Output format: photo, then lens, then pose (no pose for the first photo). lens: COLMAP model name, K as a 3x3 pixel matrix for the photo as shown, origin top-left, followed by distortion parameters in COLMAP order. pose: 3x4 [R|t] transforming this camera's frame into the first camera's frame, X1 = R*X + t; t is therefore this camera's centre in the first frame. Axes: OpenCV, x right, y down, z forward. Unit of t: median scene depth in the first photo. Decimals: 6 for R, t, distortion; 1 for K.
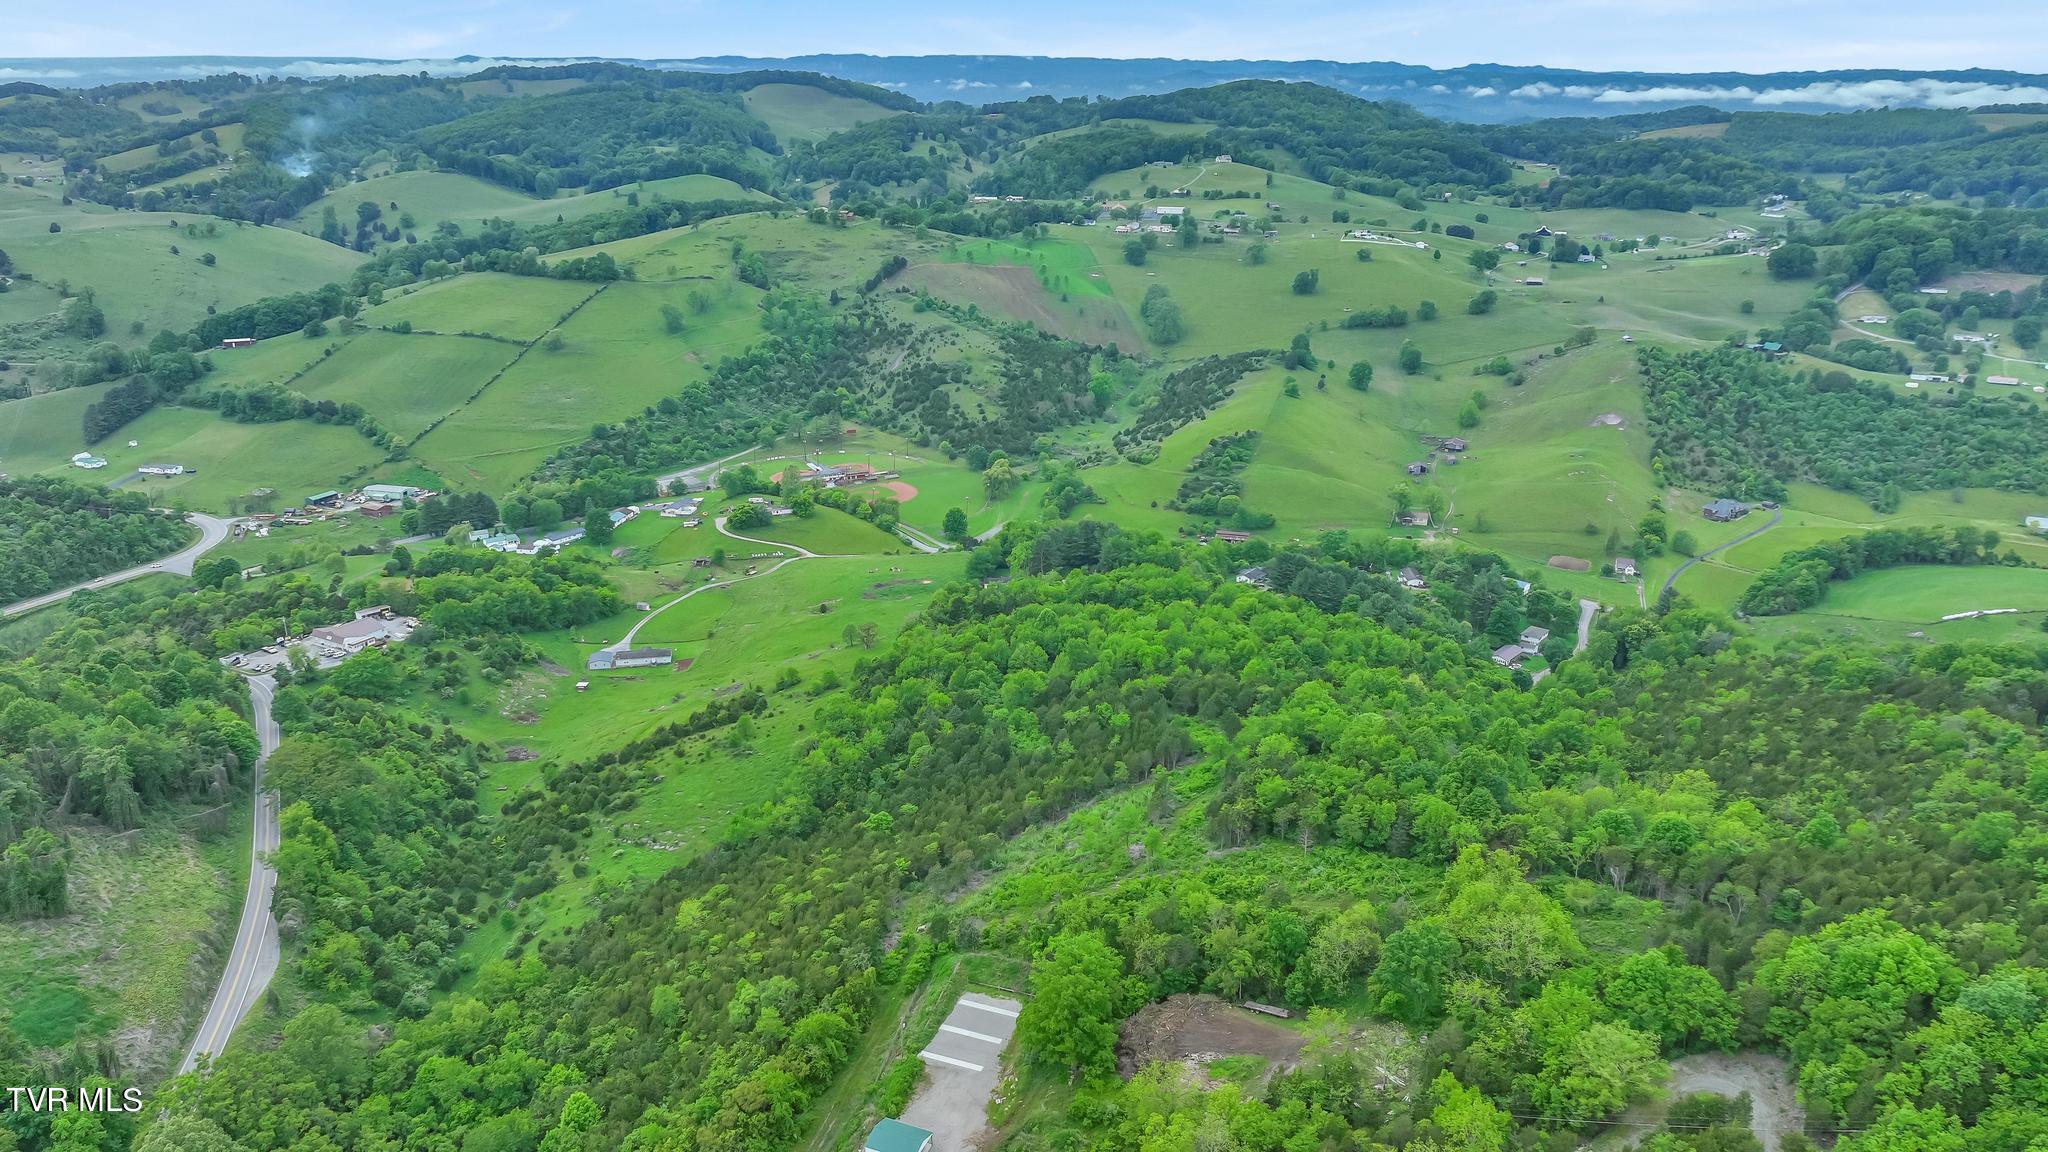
lens RADIAL K [[1444.6, 0, 1023.8], [0, 1444.6, 575.4], [0, 0, 1]] dist [0.000892, 0.014780]
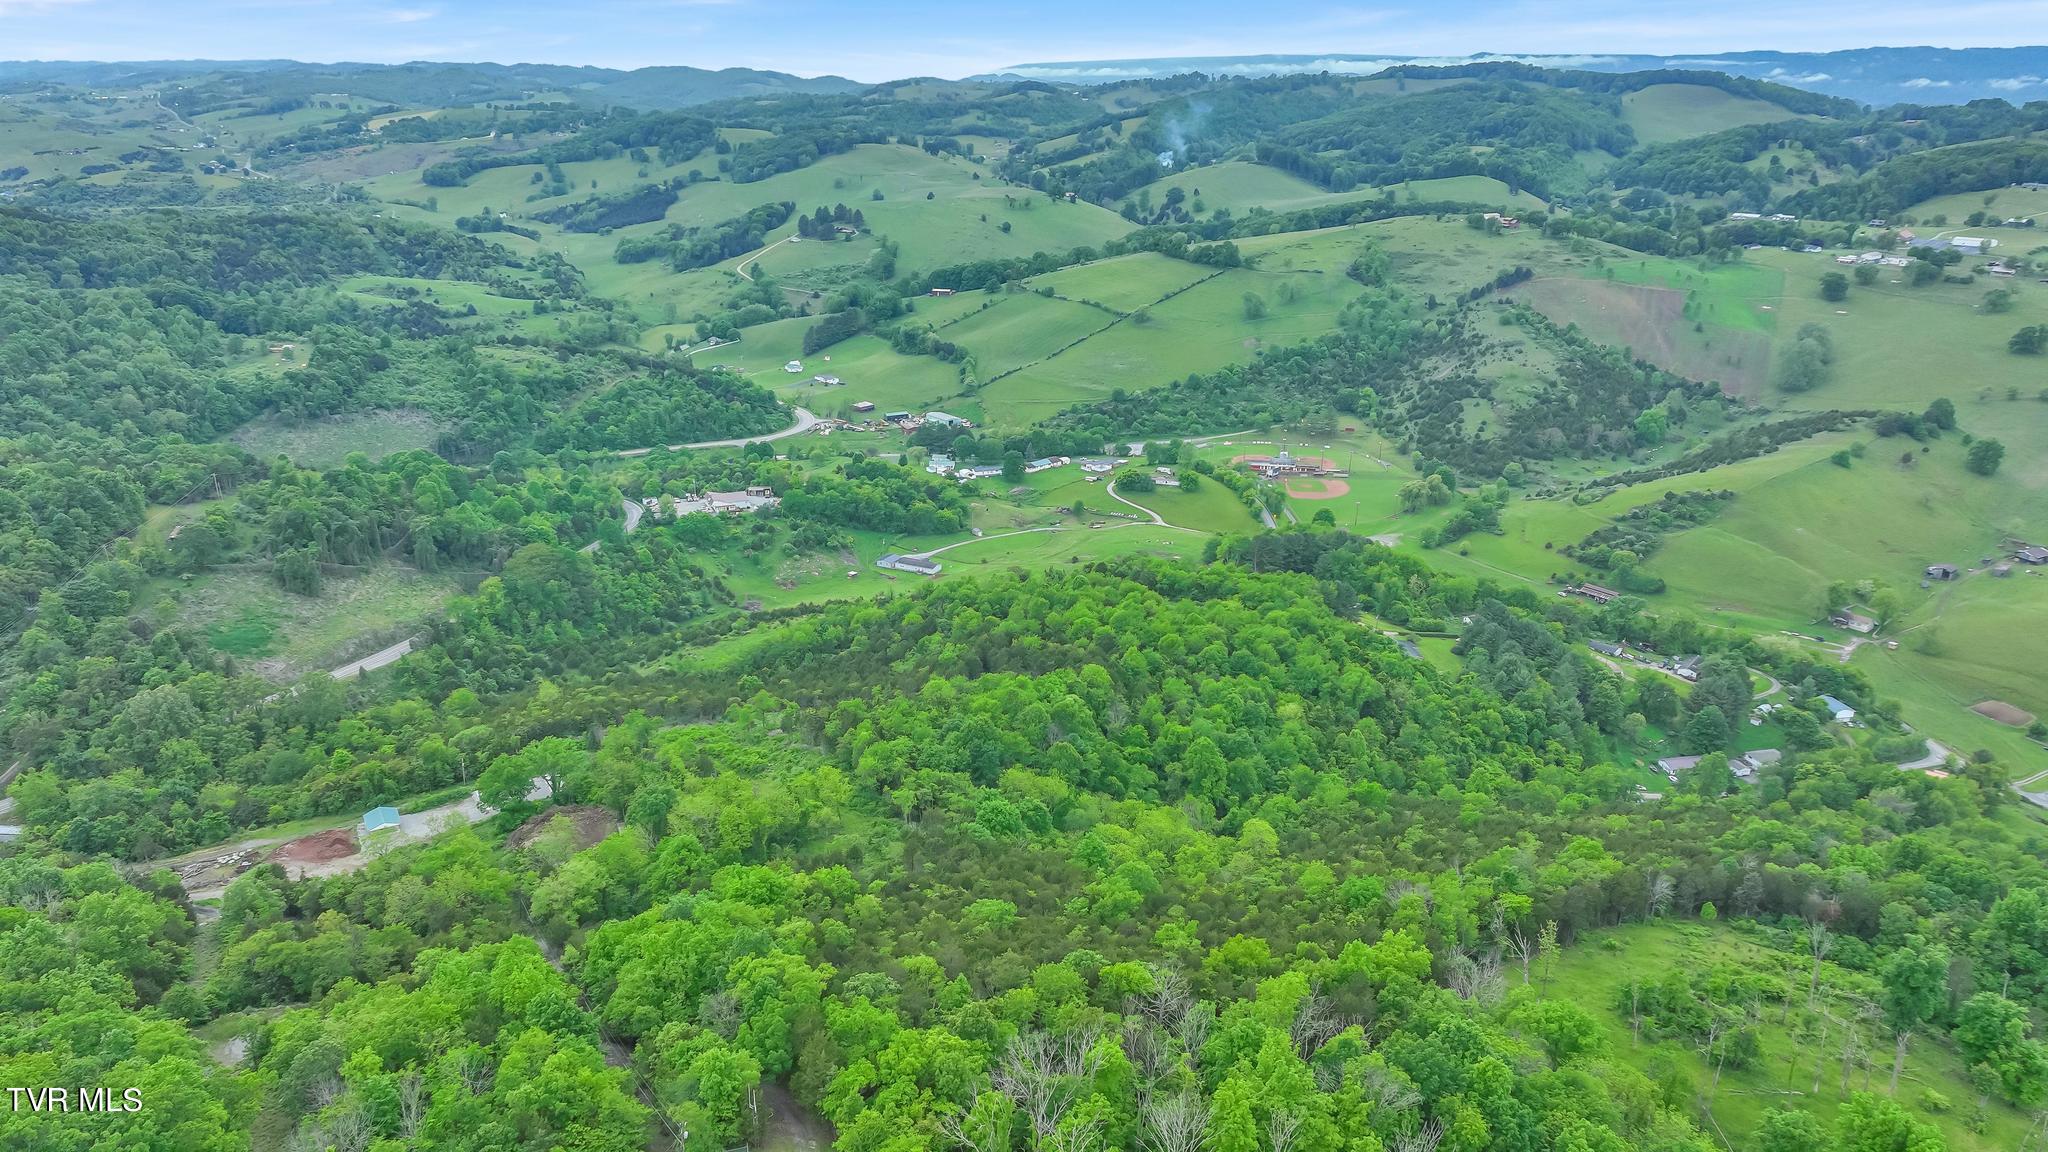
lens RADIAL K [[1444.6, 0, 1019.7], [0, 1444.6, 577.4], [0, 0, 1]] dist [0.000892, 0.014780]
pose [[0.793576, 0.203430, -0.573457, 0.276695], [-0.201276, 0.977164, 0.068107, -0.018466], [0.574216, 0.061375, 0.816400, 0.033597]]
